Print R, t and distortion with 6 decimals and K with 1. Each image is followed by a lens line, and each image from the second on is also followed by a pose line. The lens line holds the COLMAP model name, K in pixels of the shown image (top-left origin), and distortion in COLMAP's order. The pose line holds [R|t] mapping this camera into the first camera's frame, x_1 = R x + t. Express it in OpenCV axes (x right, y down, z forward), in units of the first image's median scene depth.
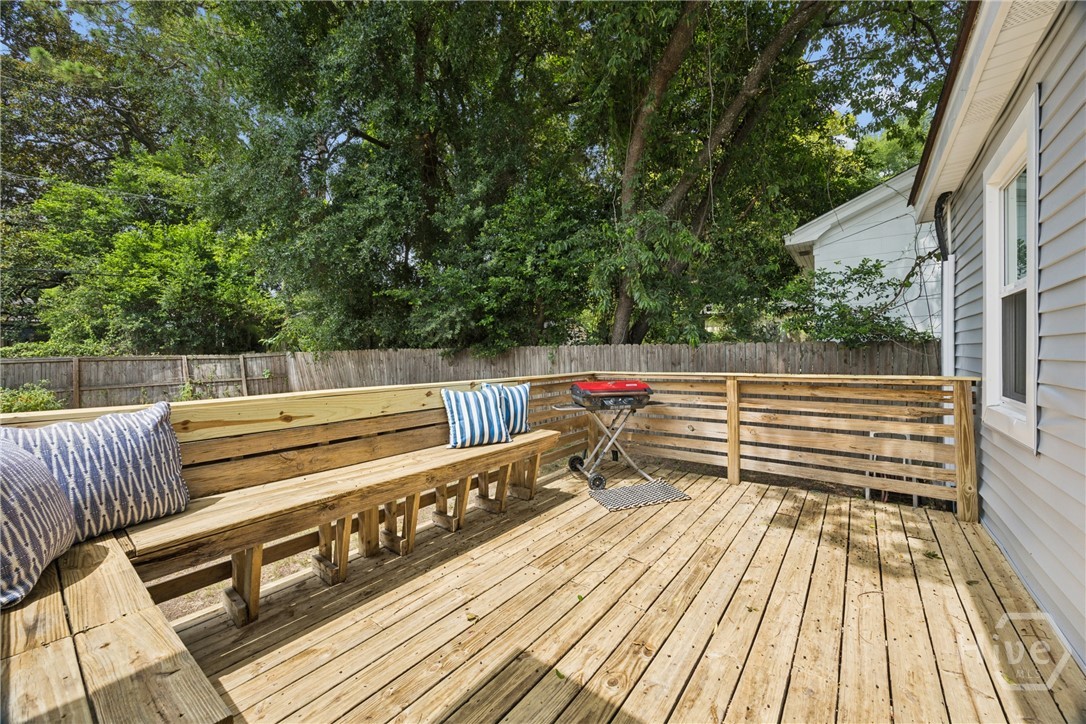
lens RADIAL K [[429.7, 0, 547.5], [0, 429.7, 361.0], [0, 0, 1]] dist [0.001360, 0.000280]
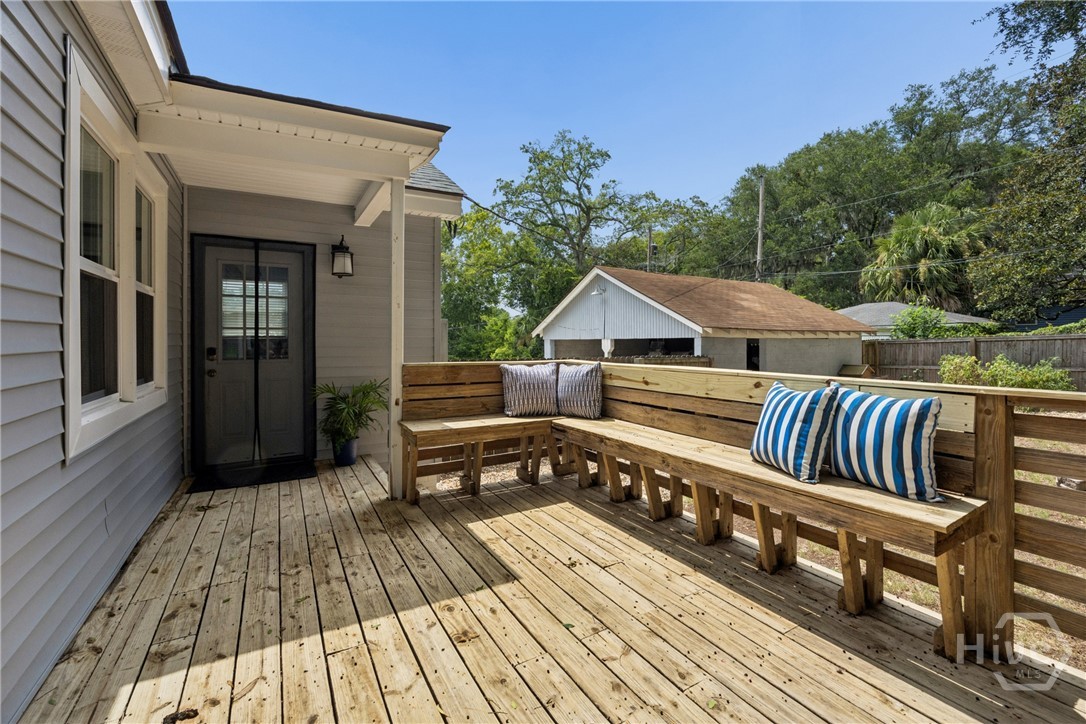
lens RADIAL K [[473.9, 0, 542.9], [0, 473.9, 343.1], [0, 0, 1]] dist [-0.001857, -0.000043]
pose [[-0.403428, 0.018617, -0.914822, 0.867598], [-0.002461, 0.999767, 0.021431, -0.025471], [0.915008, 0.010897, -0.403288, 1.219470]]
